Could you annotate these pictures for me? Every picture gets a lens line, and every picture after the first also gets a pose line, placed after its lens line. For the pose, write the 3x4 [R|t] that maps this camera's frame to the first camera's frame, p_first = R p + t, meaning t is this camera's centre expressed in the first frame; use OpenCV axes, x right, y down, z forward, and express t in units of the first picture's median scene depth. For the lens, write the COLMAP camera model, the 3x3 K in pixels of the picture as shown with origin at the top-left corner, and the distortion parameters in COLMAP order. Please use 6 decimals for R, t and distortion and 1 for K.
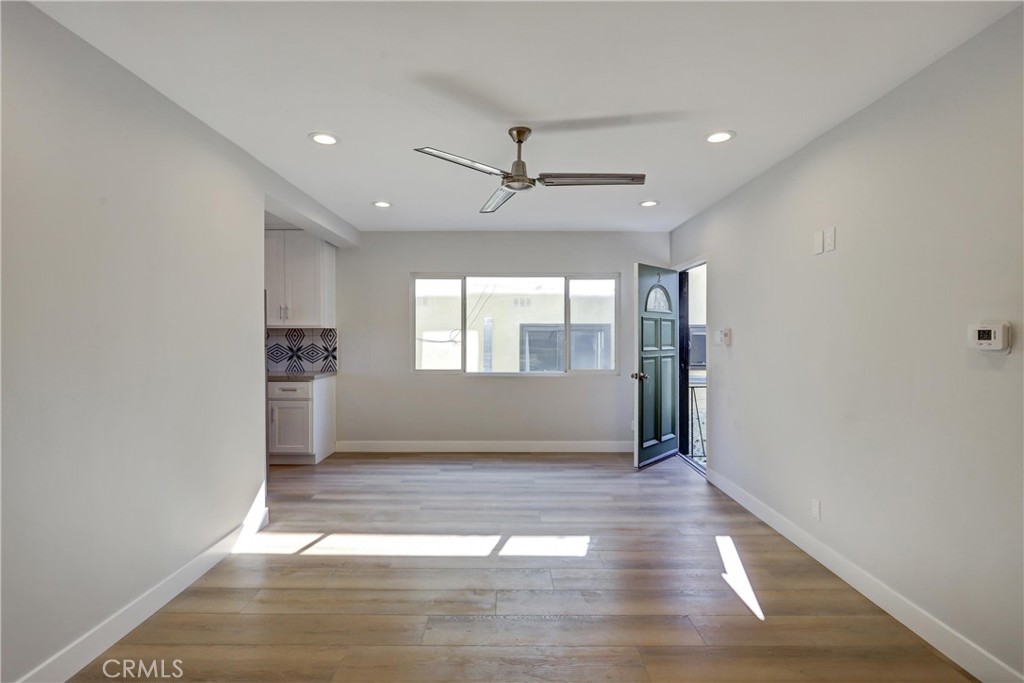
lens RADIAL K [[487.2, 0, 505.2], [0, 487.2, 339.5], [0, 0, 1]] dist [-0.001958, 0.000238]
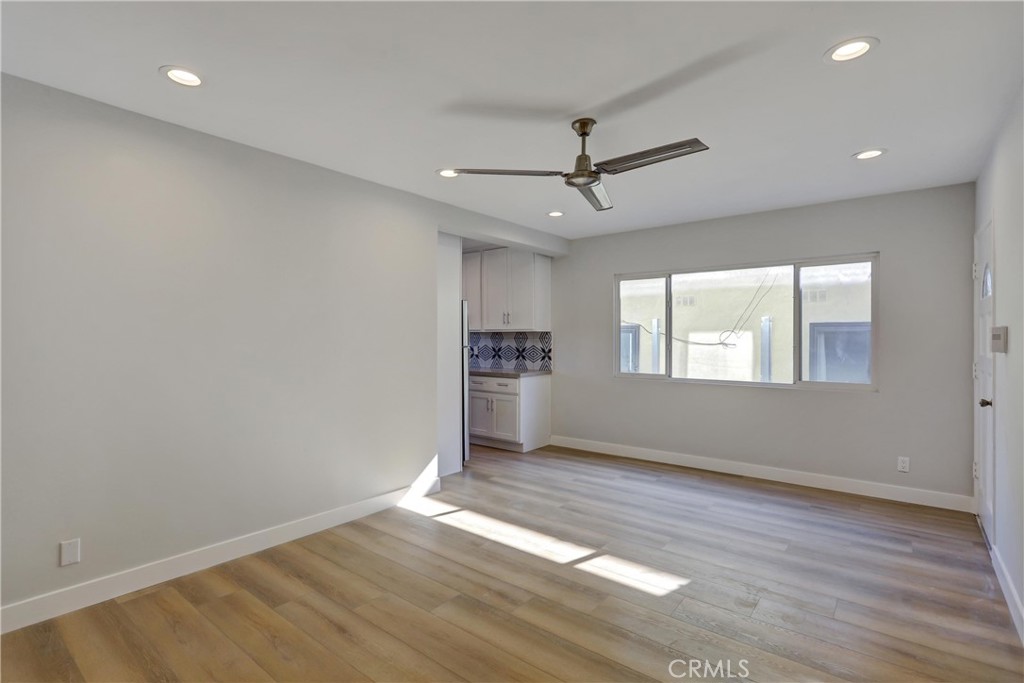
lens RADIAL K [[487.2, 0, 505.2], [0, 487.2, 339.5], [0, 0, 1]] dist [-0.001958, 0.000238]
pose [[0.783836, 0.001089, -0.620967, 0.289611], [-0.003190, 0.999992, -0.002274, -0.002363], [0.620959, 0.003763, 0.783834, 0.094466]]
